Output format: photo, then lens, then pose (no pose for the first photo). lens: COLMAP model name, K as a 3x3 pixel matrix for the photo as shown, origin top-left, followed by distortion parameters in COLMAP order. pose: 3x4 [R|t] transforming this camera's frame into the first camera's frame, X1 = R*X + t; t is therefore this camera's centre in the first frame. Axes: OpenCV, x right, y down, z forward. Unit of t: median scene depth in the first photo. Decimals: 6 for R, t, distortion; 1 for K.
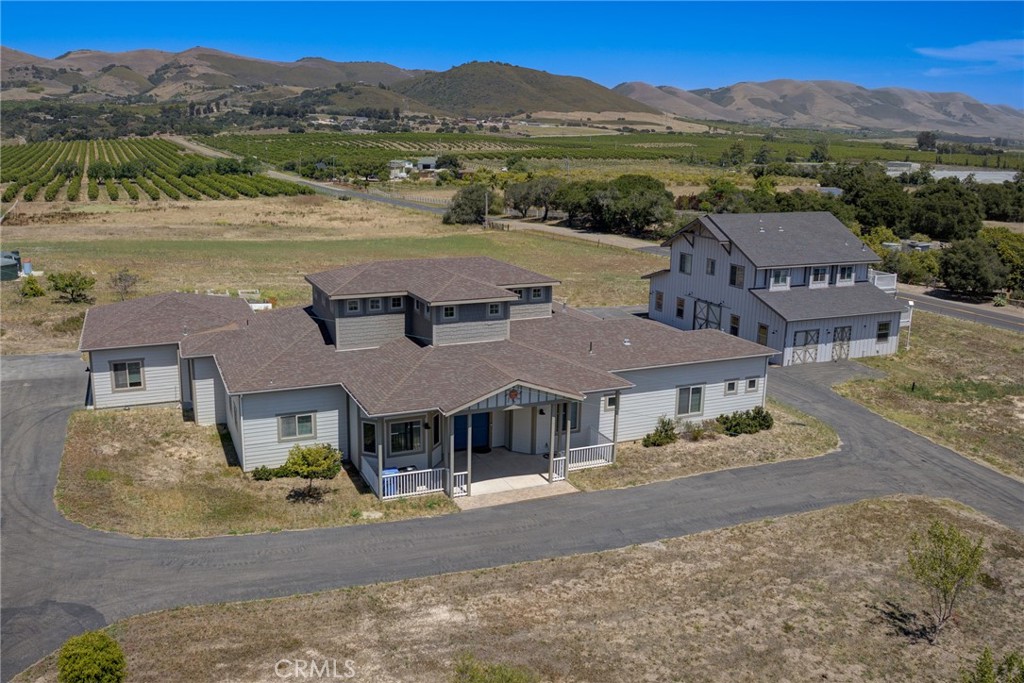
lens RADIAL K [[850.8, 0, 457.2], [0, 850.8, 332.4], [0, 0, 1]] dist [-0.094303, -0.031243]
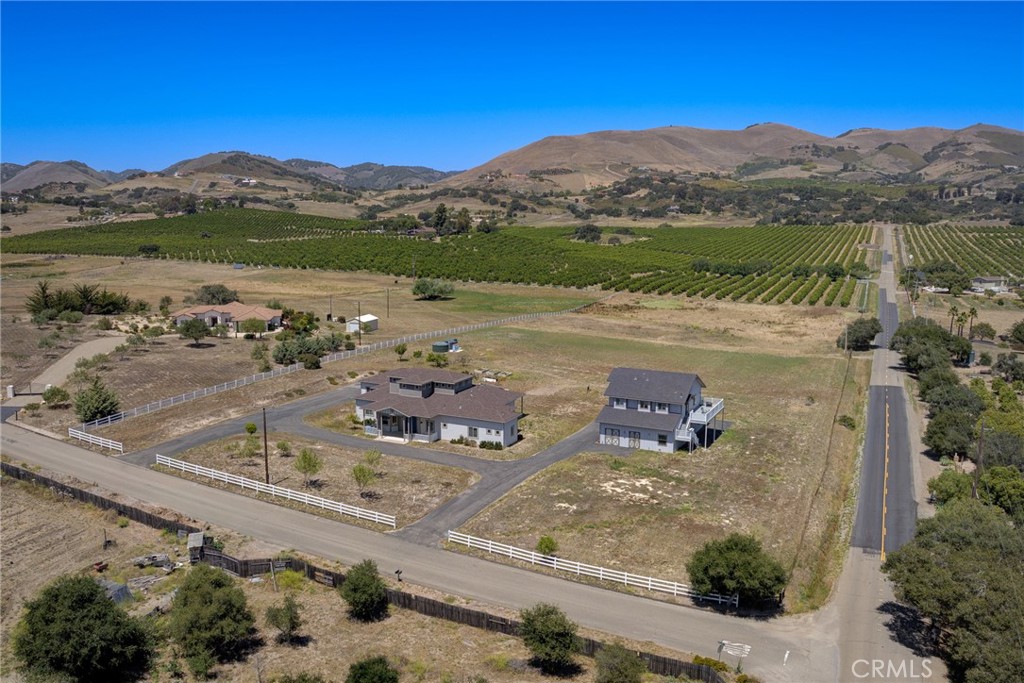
lens RADIAL K [[850.8, 0, 520.9], [0, 850.8, 328.5], [0, 0, 1]] dist [-0.094303, -0.031243]
pose [[0.687060, 0.105545, -0.718895, 1.664412], [-0.167083, 0.985830, -0.014948, -0.169404], [0.707130, 0.130385, 0.694958, -0.614817]]
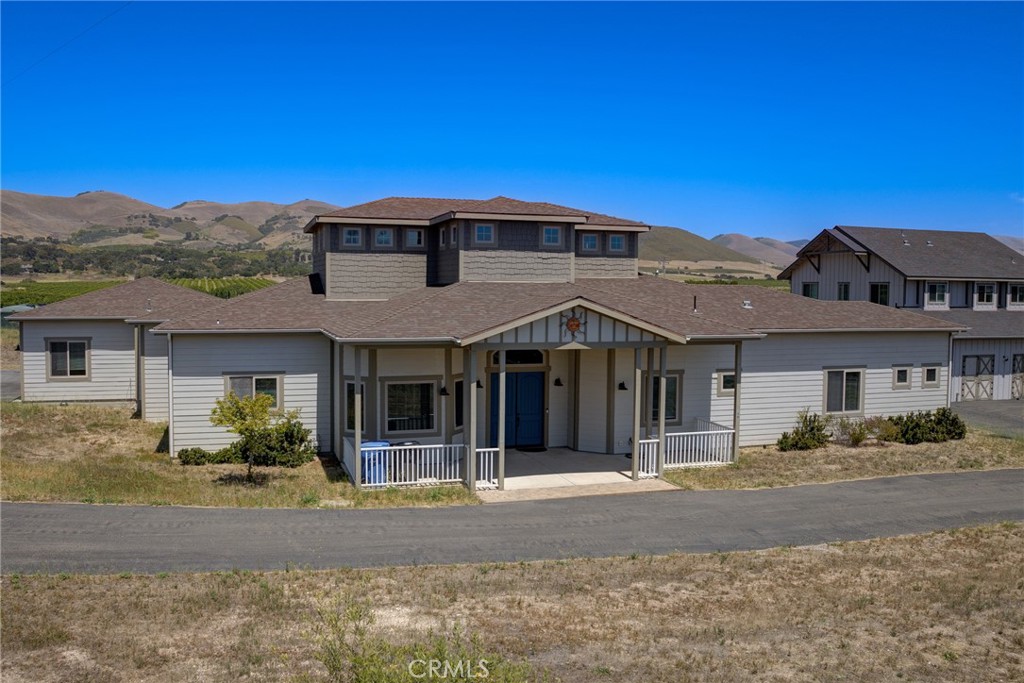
lens RADIAL K [[850.8, 0, 481.6], [0, 850.8, 329.7], [0, 0, 1]] dist [-0.094303, -0.031243]
pose [[0.996254, 0.006874, -0.086207, 0.030864], [-0.022153, 0.983860, -0.177561, 0.111457], [0.083595, 0.178805, 0.980327, 0.219894]]
